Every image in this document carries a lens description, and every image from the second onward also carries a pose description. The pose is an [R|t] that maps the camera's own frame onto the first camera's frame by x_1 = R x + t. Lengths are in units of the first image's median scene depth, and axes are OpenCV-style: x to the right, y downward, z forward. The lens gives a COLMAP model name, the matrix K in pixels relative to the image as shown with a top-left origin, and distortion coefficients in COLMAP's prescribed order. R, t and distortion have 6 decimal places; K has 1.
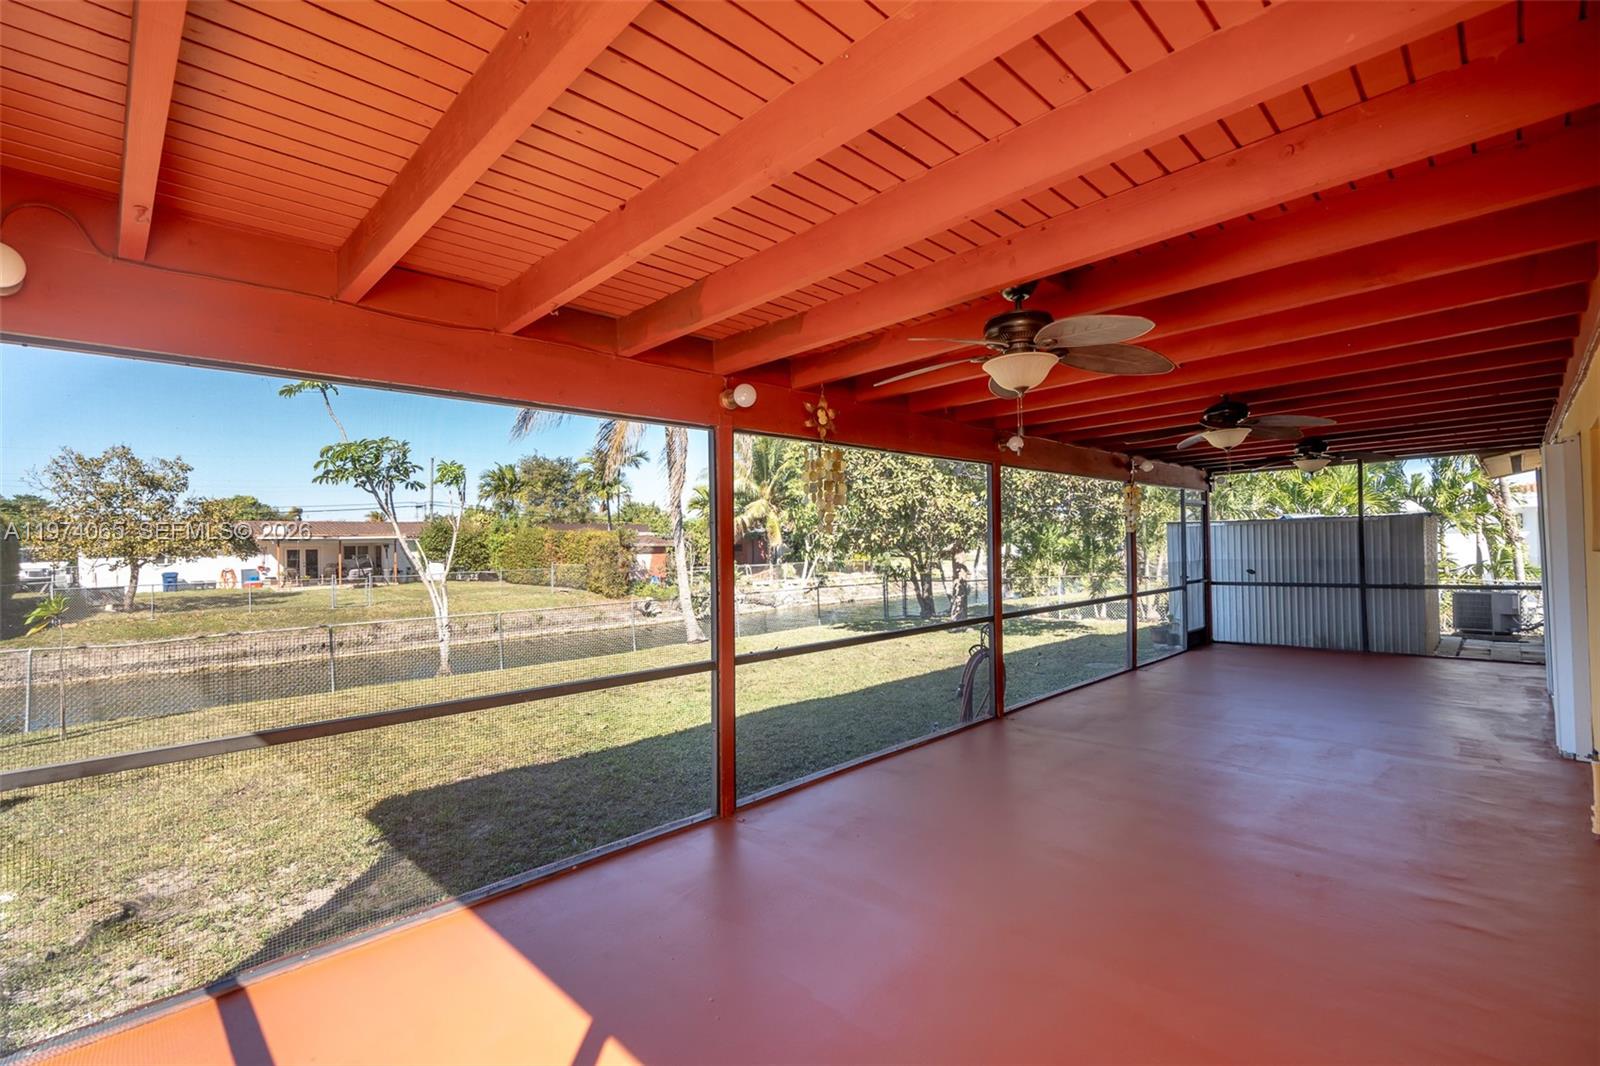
lens RADIAL K [[719.1, 0, 800.0], [0, 719.1, 533.0], [0, 0, 1]] dist [-0.000463, -0.000474]
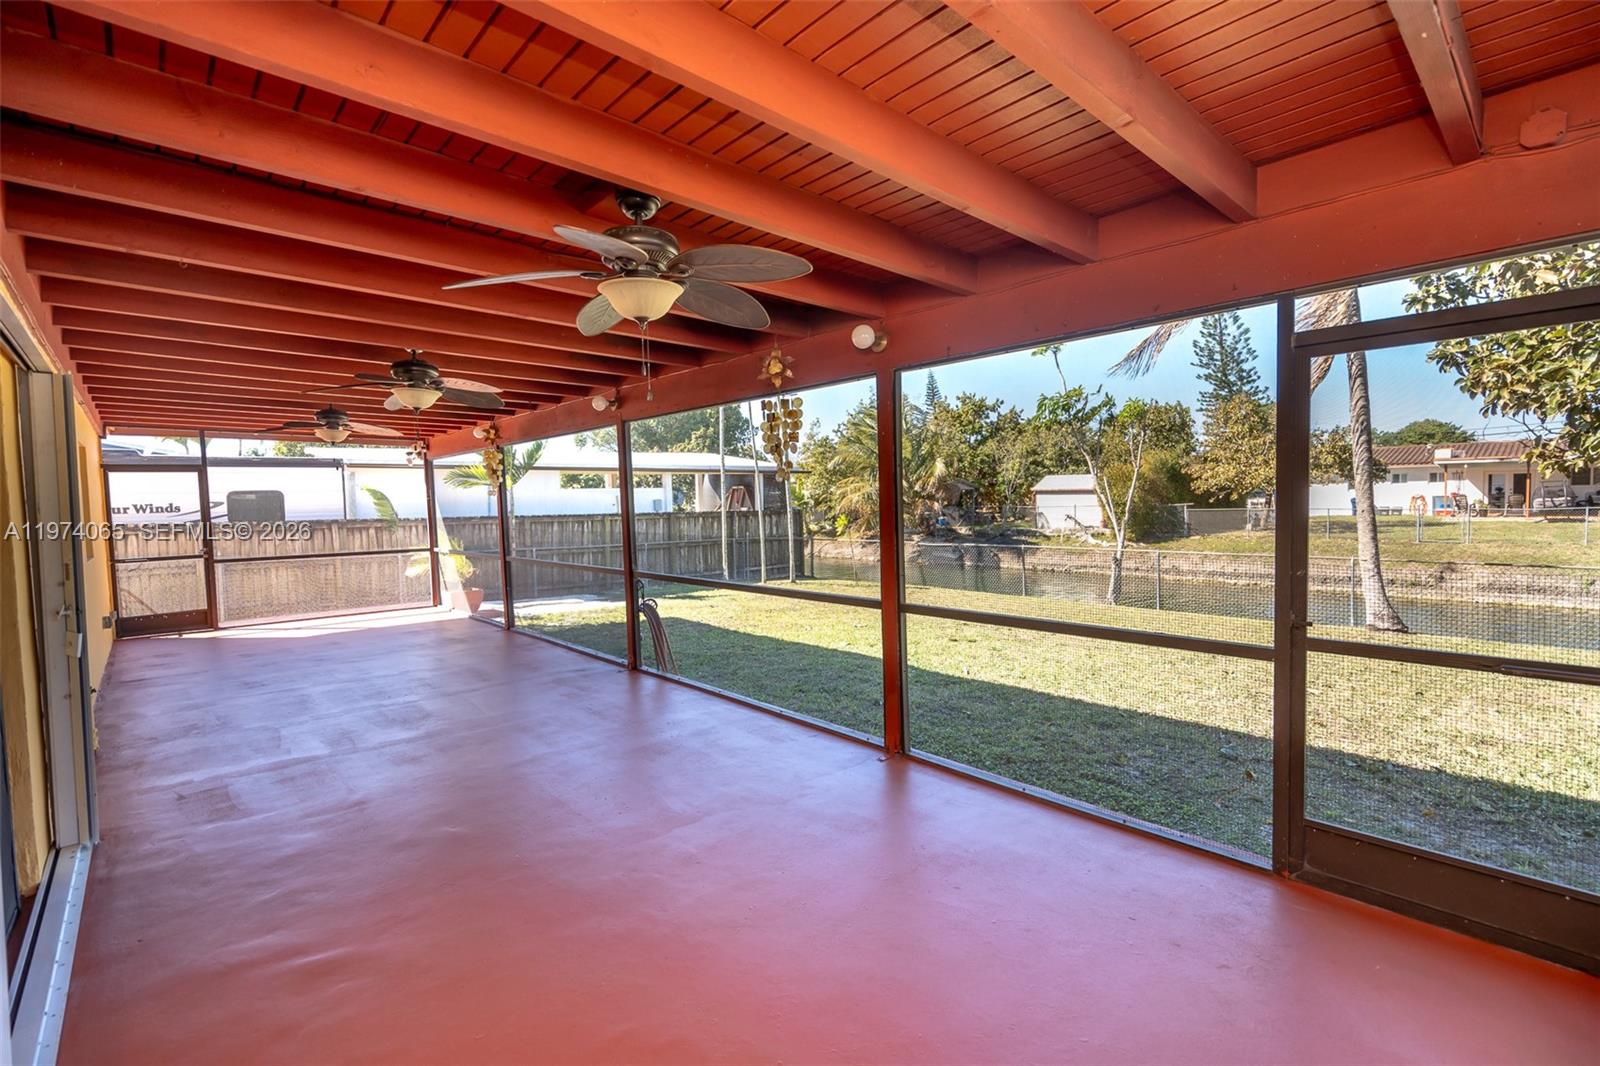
lens RADIAL K [[719.1, 0, 800.0], [0, 719.1, 533.0], [0, 0, 1]] dist [-0.000463, -0.000474]
pose [[-0.040322, 0.069125, -0.996793, 0.843310], [0.042388, 0.996824, 0.067413, 0.002701], [0.998287, -0.039533, -0.043124, 0.857774]]
